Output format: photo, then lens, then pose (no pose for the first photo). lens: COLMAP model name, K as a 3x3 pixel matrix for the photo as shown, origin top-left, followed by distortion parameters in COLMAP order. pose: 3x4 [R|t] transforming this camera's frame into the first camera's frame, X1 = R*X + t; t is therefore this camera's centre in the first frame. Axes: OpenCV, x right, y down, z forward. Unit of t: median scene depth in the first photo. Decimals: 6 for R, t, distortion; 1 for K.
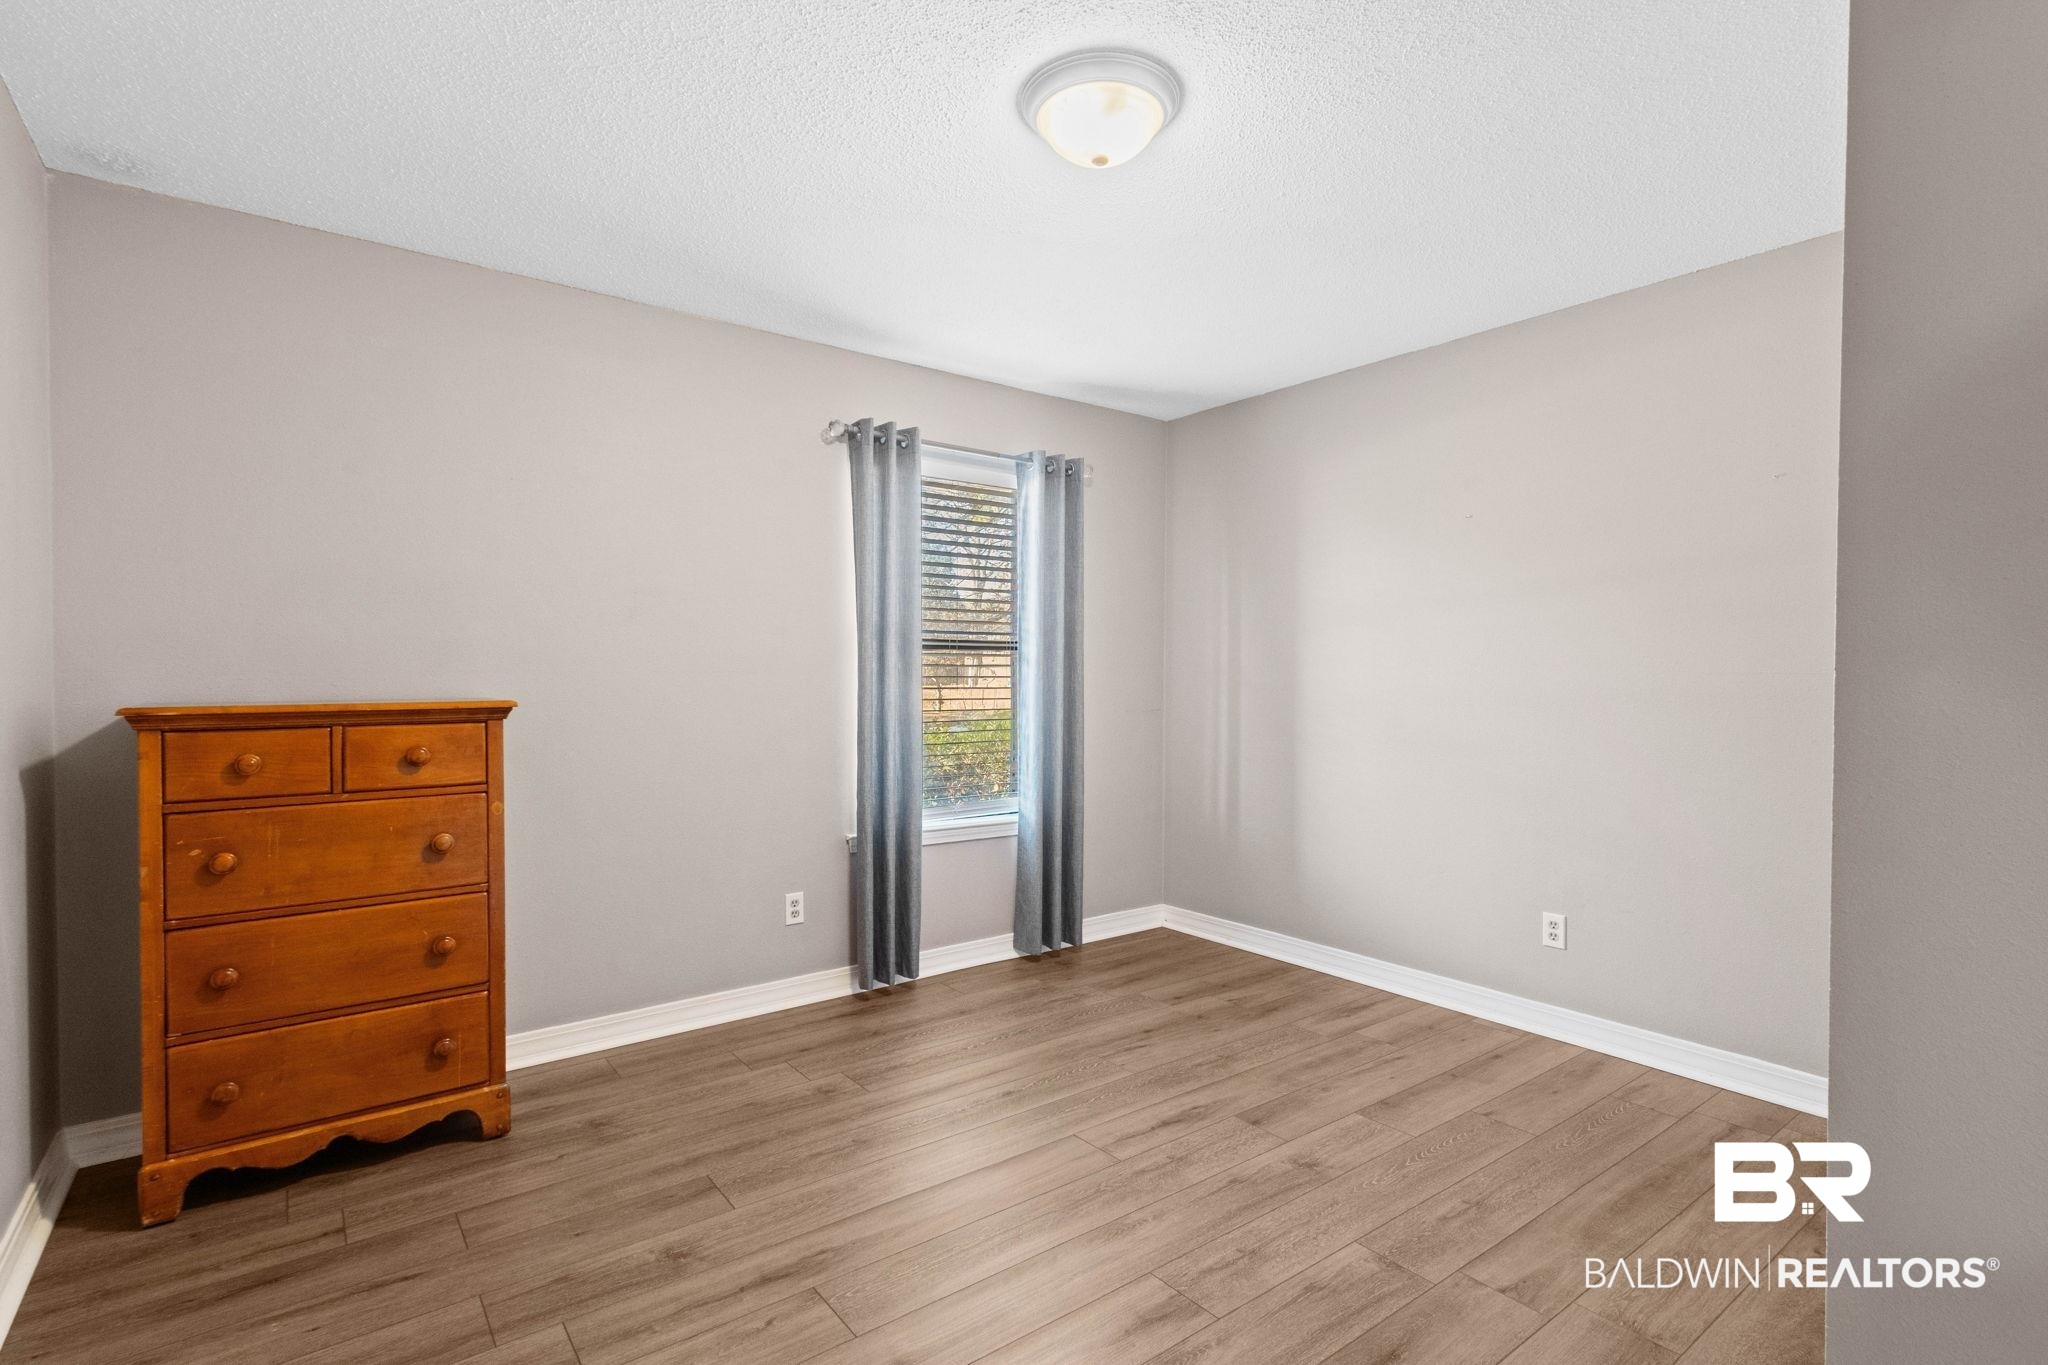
lens RADIAL K [[952.6, 0, 1021.7], [0, 952.6, 683.4], [0, 0, 1]] dist [0.009050, 0.000602]
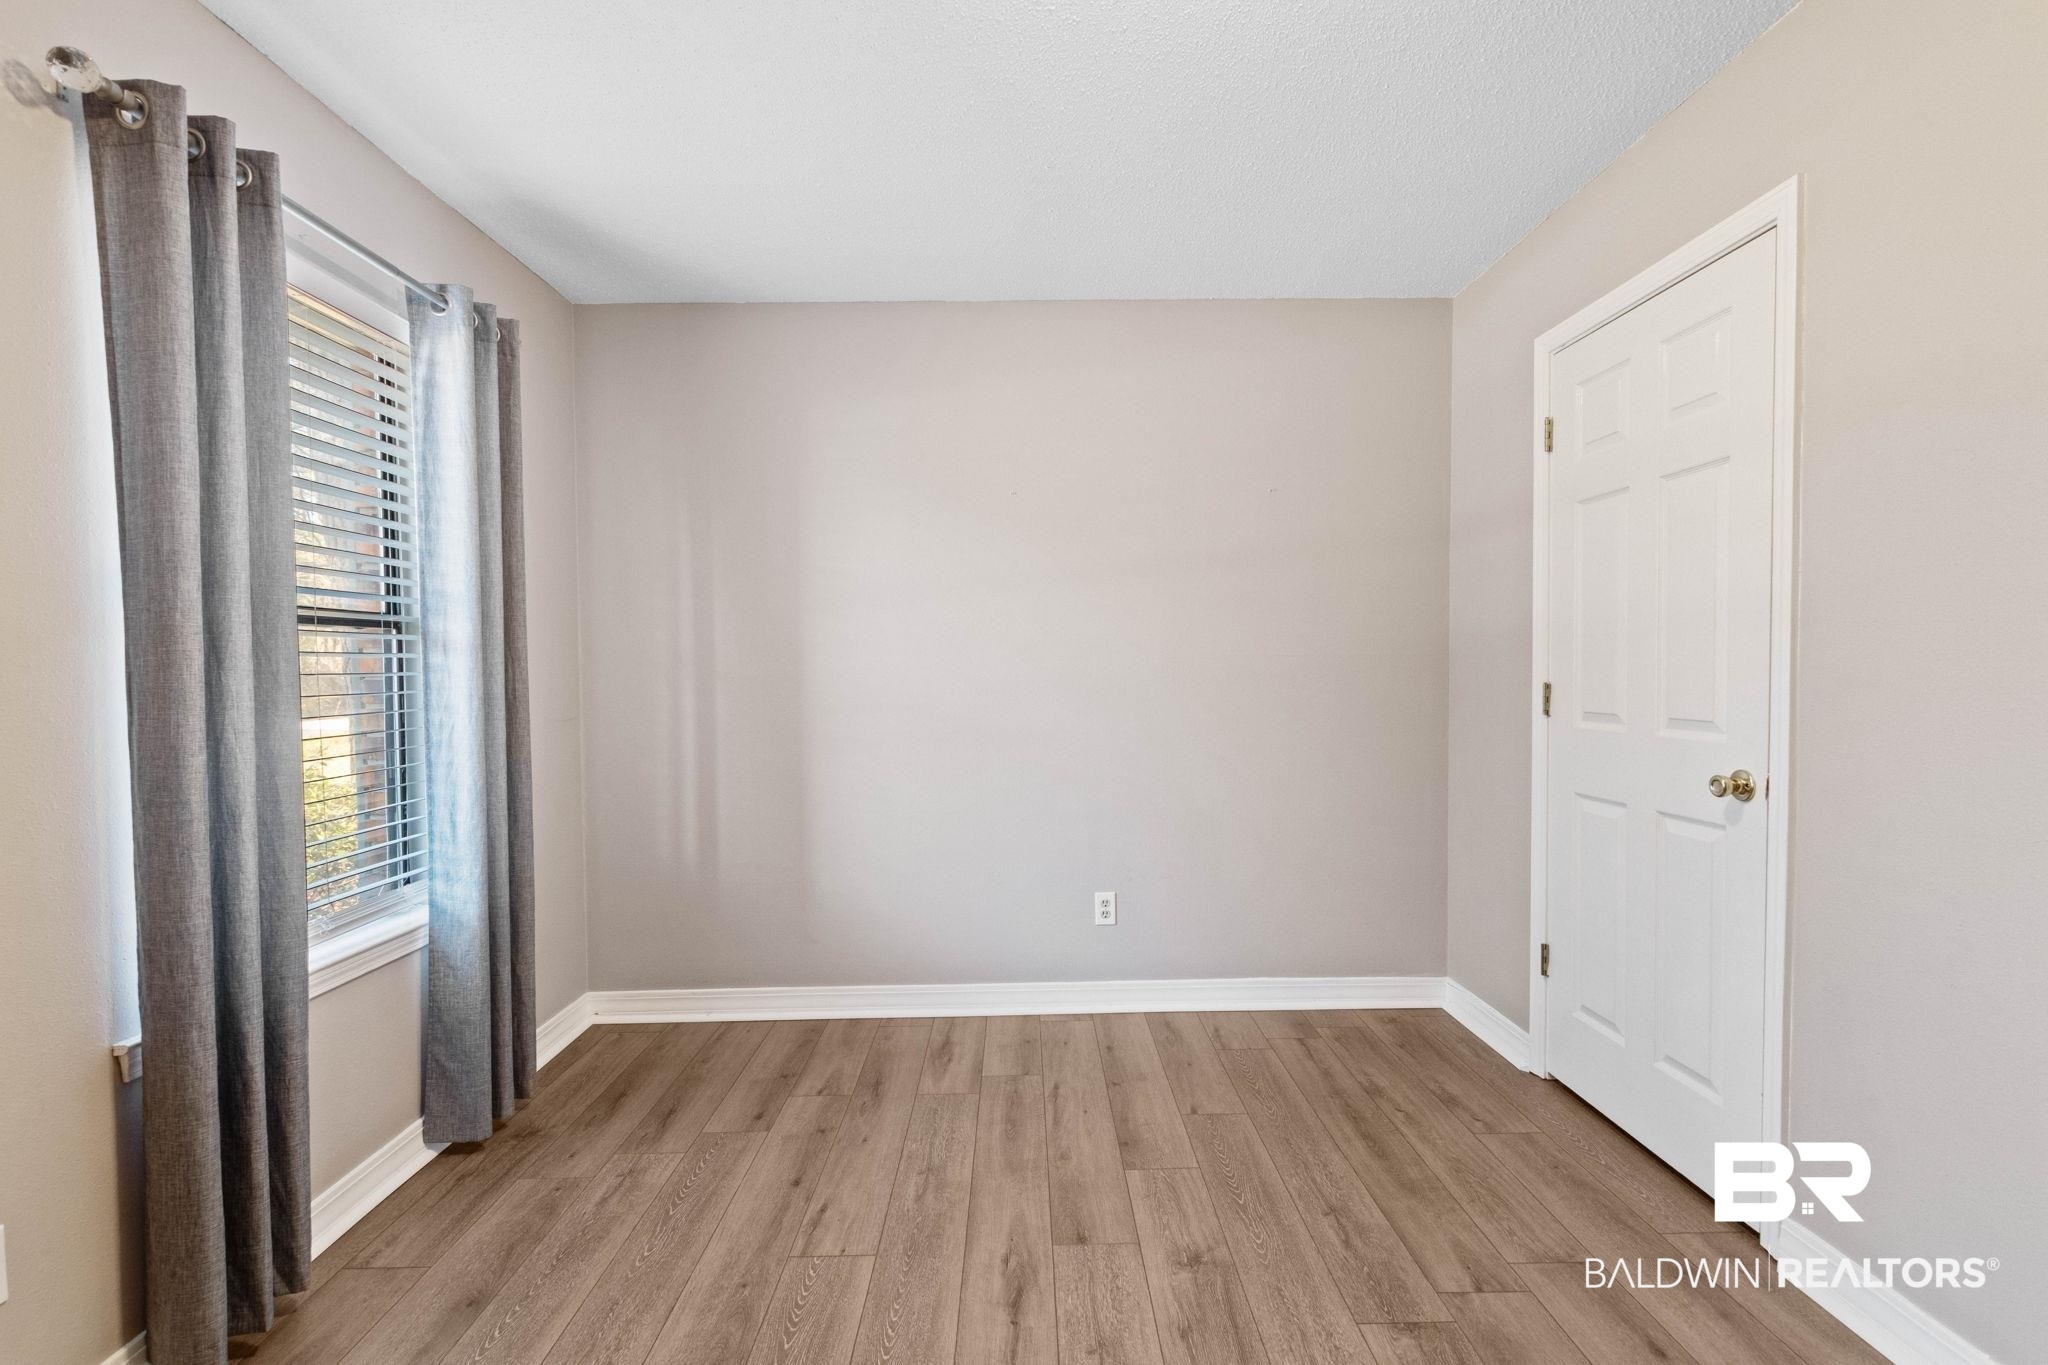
lens RADIAL K [[952.6, 0, 1026.9], [0, 952.6, 688.5], [0, 0, 1]] dist [0.009050, 0.000602]
pose [[0.603163, -0.033763, 0.796903, -0.272105], [0.023075, 0.999424, 0.024878, -0.004536], [-0.797284, 0.003383, 0.603595, 0.401786]]
